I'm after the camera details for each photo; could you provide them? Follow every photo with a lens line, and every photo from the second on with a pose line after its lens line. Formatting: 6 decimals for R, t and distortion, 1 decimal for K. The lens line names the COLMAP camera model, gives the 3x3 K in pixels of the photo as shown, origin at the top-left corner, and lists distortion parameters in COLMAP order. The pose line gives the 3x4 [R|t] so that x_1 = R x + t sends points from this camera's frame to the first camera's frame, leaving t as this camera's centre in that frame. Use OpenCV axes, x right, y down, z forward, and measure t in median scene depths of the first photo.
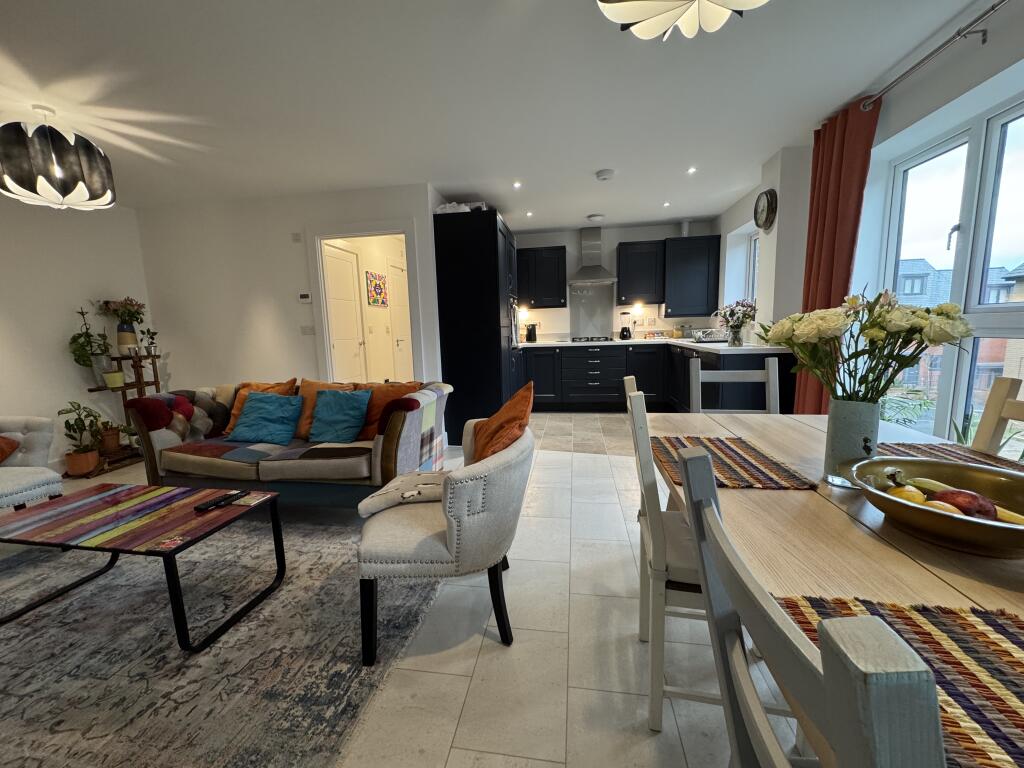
lens RADIAL K [[407.8, 0, 511.7], [0, 407.8, 383.4], [0, 0, 1]] dist [-0.001791, 0.000586]
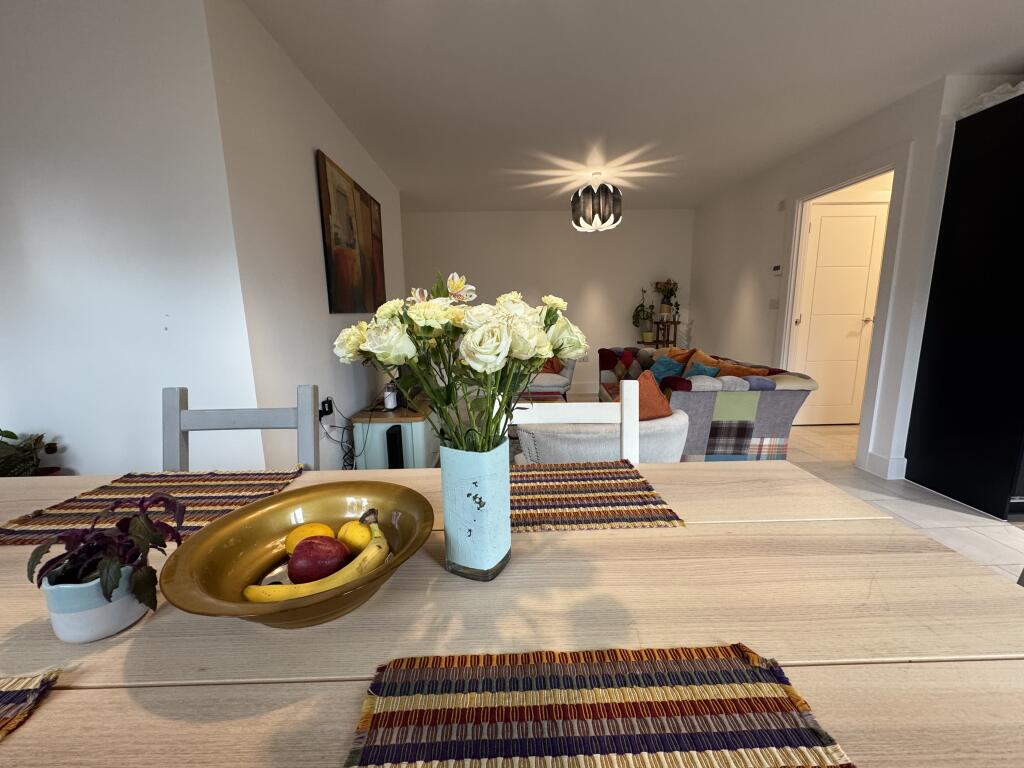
lens RADIAL K [[407.8, 0, 511.7], [0, 407.8, 383.4], [0, 0, 1]] dist [-0.001791, 0.000586]
pose [[0.181798, 0.197417, -0.963315, 0.372502], [-0.121776, 0.976619, 0.177162, -0.044956], [0.975766, 0.085101, 0.201588, 0.233421]]
